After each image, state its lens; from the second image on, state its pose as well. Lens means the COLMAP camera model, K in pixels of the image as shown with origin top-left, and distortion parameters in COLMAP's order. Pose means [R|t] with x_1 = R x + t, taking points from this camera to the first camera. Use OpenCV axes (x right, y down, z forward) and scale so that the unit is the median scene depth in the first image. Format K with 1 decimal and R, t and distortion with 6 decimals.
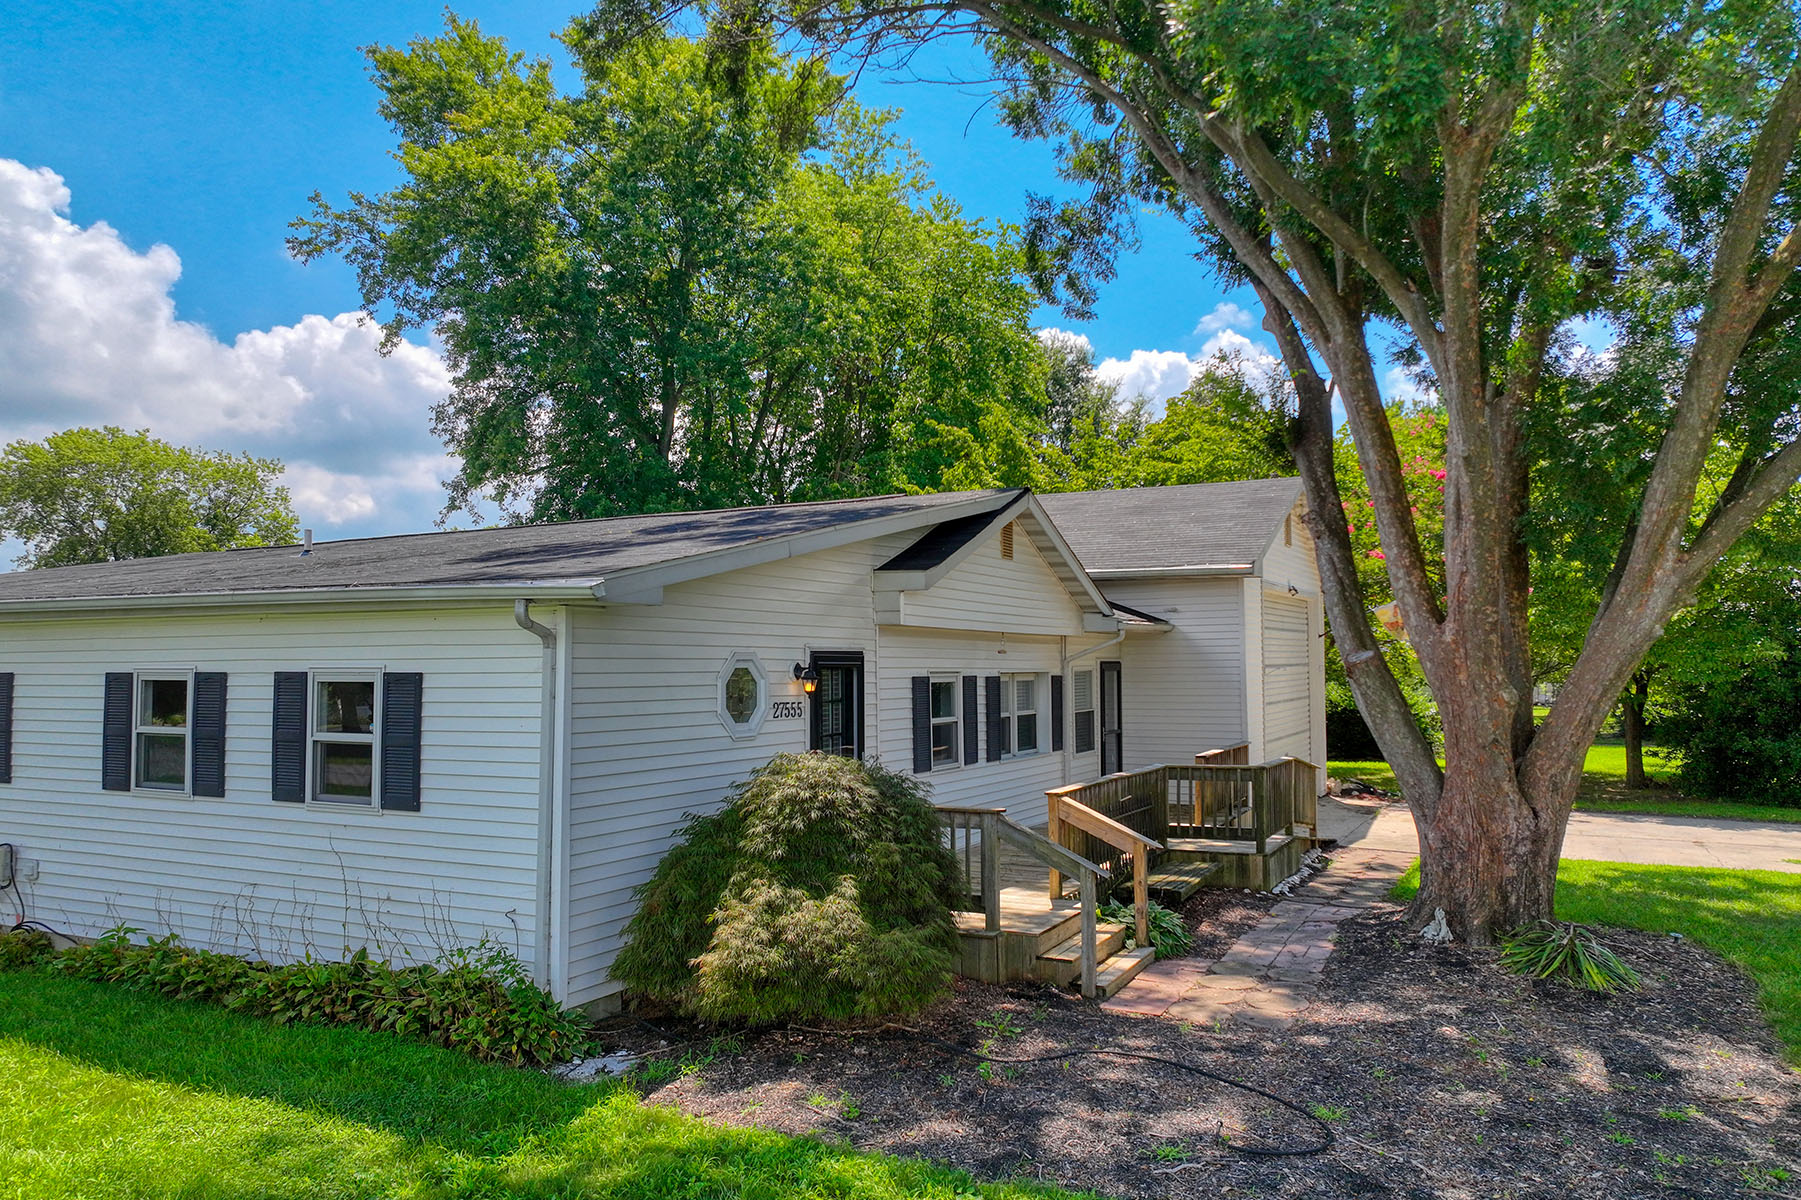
lens RADIAL K [[1264.5, 0, 902.7], [0, 1264.5, 597.7], [0, 0, 1]] dist [-0.003323, 0.018780]
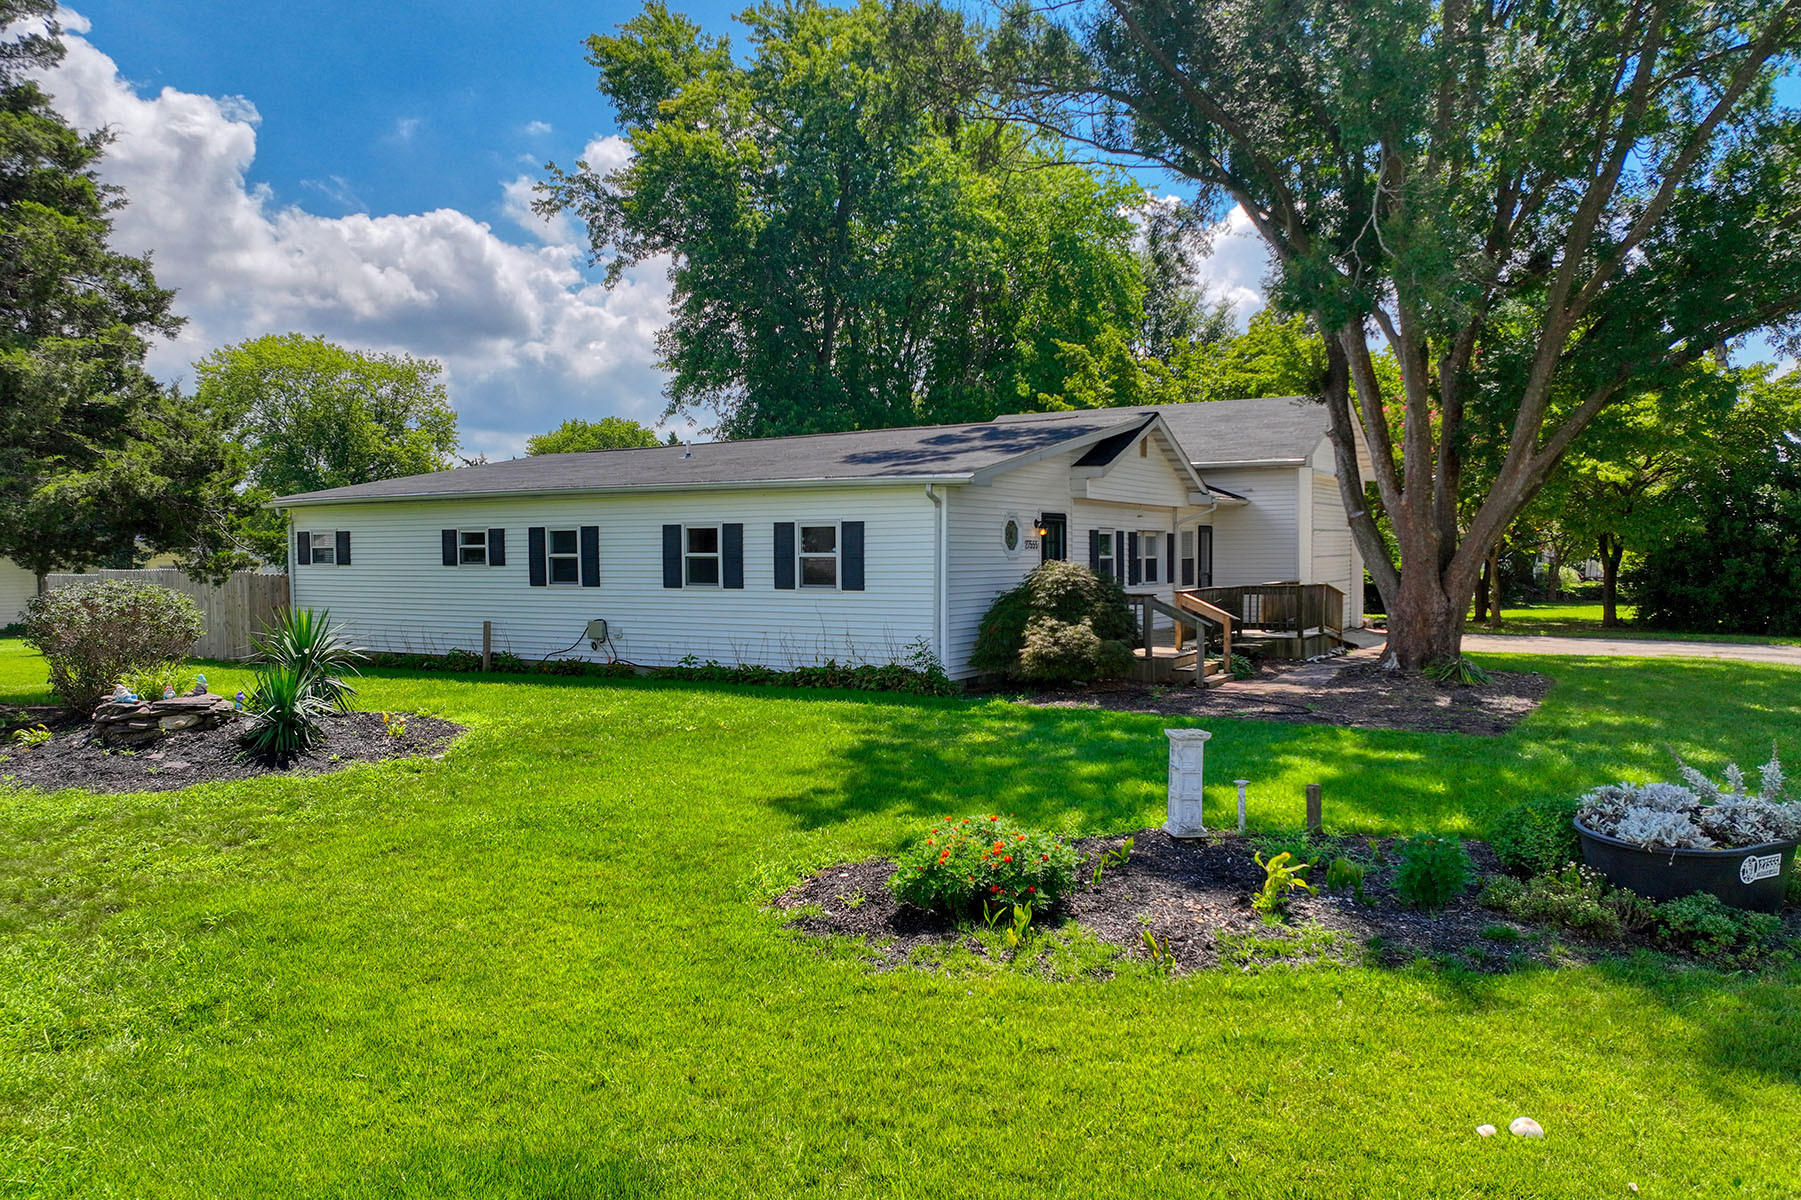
lens RADIAL K [[1264.5, 0, 898.4], [0, 1264.5, 594.2], [0, 0, 1]] dist [-0.003323, 0.018780]
pose [[0.998120, 0.000274, -0.061290, -0.179058], [0.005069, 0.996195, 0.087006, 0.000947], [0.061080, -0.087153, 0.994321, -0.862378]]
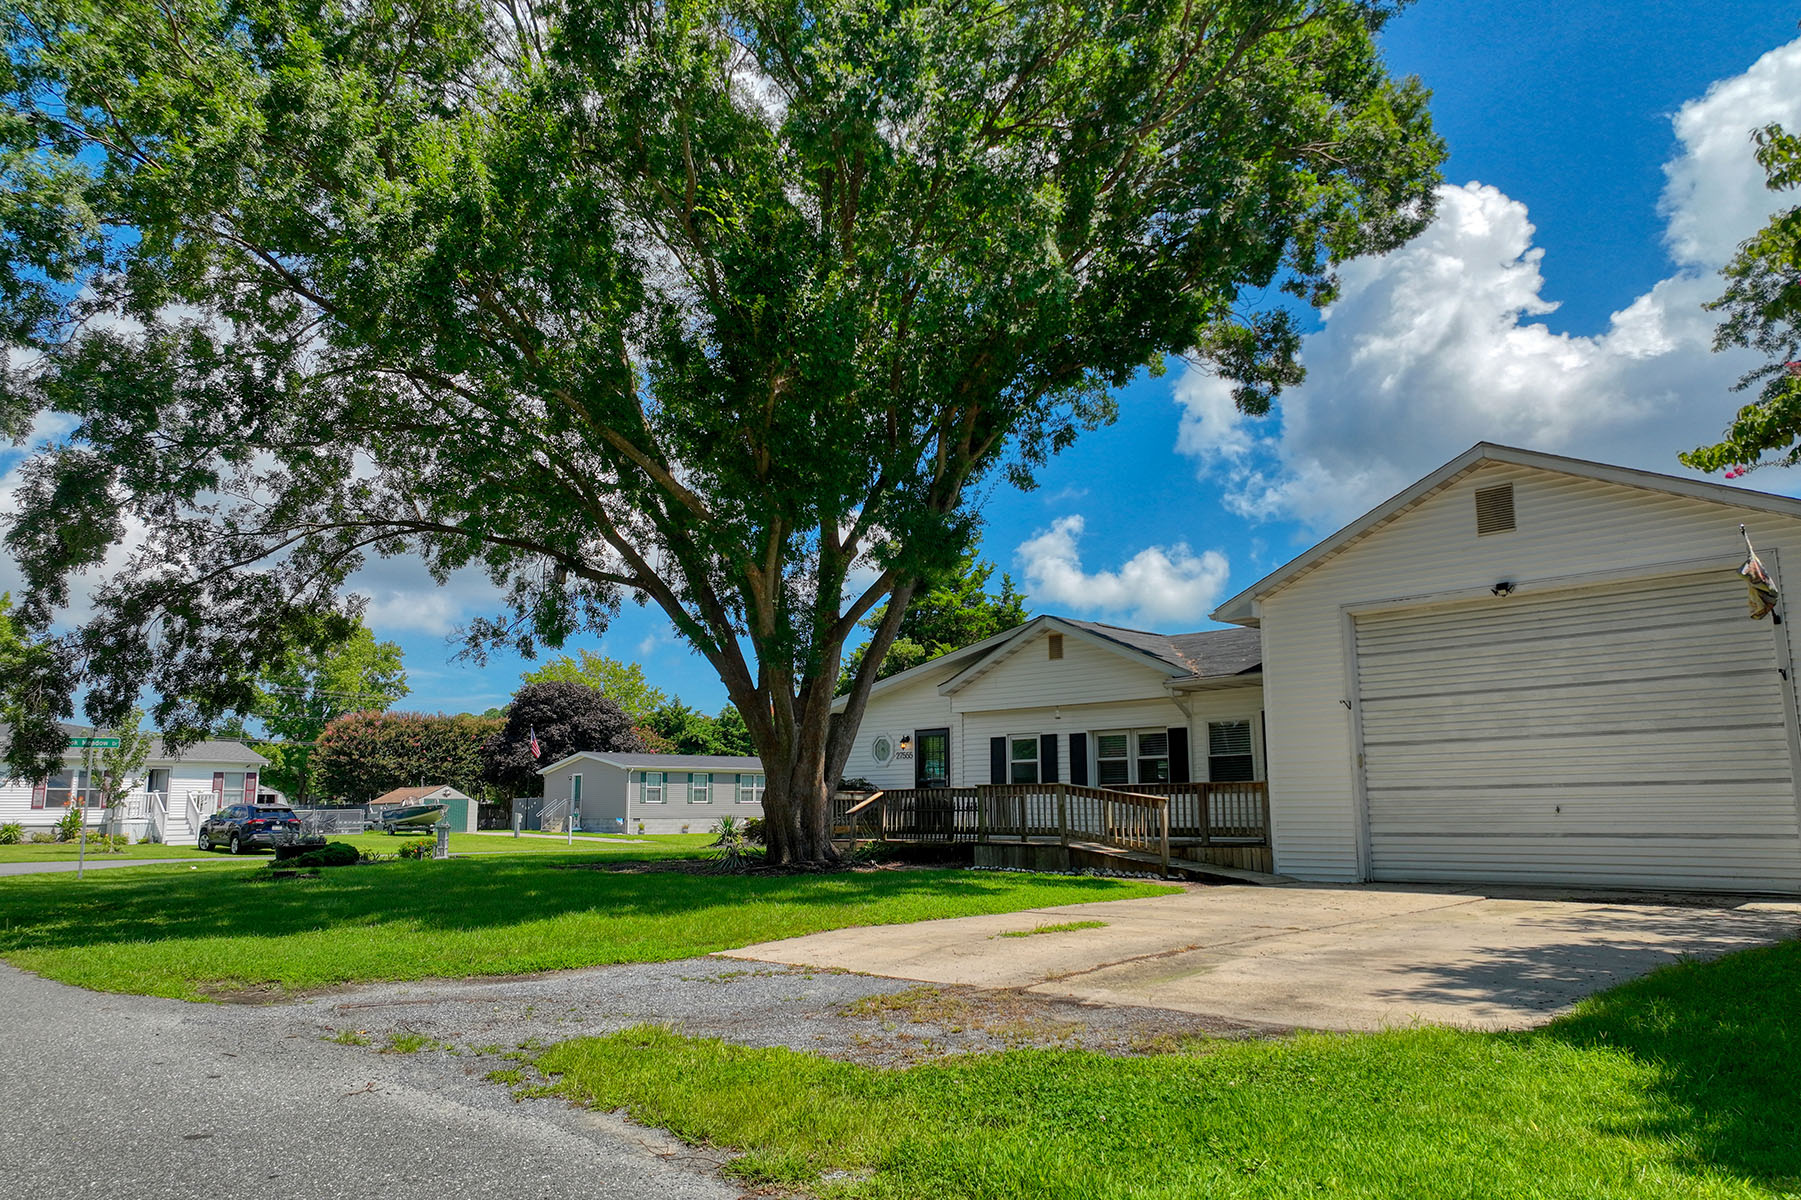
lens RADIAL K [[1264.5, 0, 903.3], [0, 1264.5, 592.7], [0, 0, 1]] dist [-0.003323, 0.018780]
pose [[-0.297414, -0.158345, -0.941526, 2.339501], [0.058037, 0.981329, -0.183372, 0.237749], [0.952983, -0.109181, -0.282671, 1.802864]]
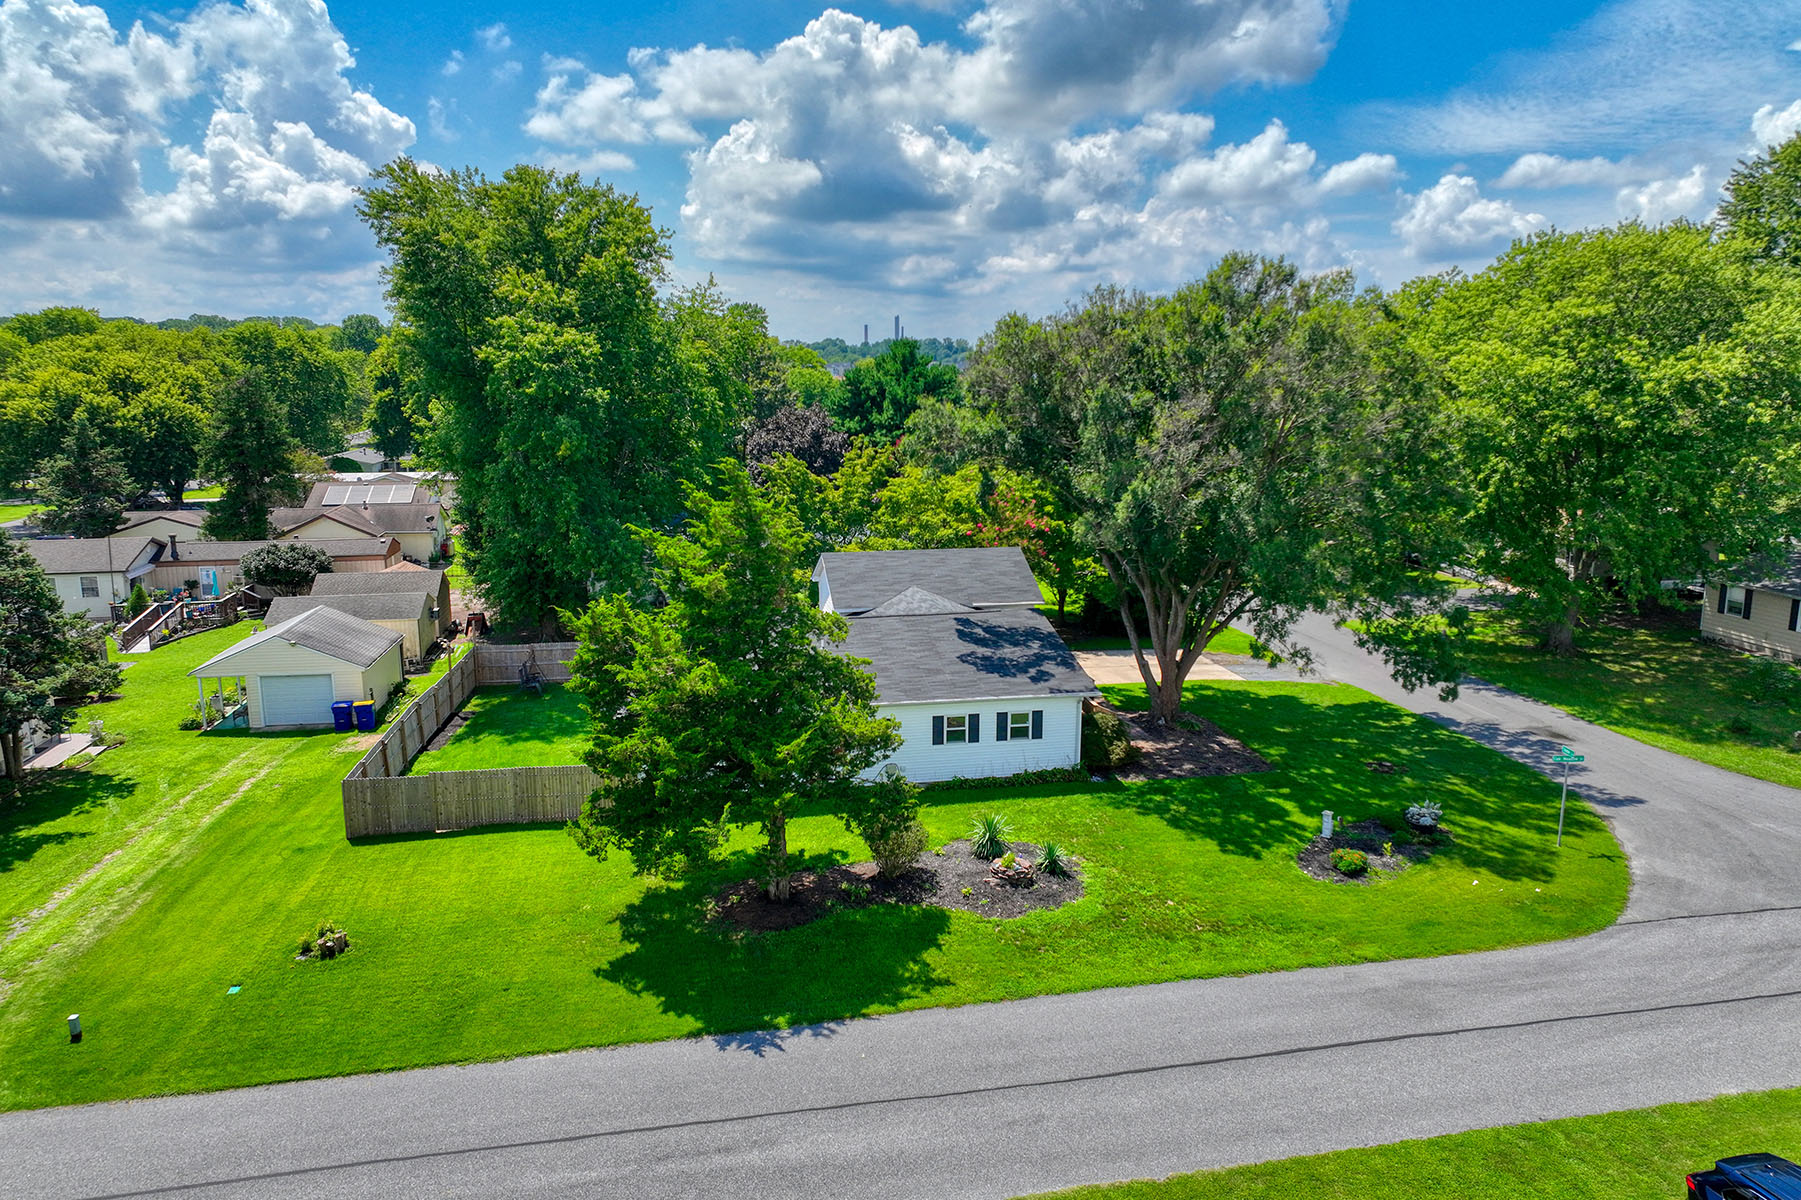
lens RADIAL K [[1264.5, 0, 898.1], [0, 1264.5, 590.1], [0, 0, 1]] dist [-0.003323, 0.018780]
pose [[0.793080, -0.111272, 0.598867, -3.105358], [-0.028869, 0.975201, 0.219428, -1.207967], [-0.608433, -0.191313, 0.770201, -1.908033]]
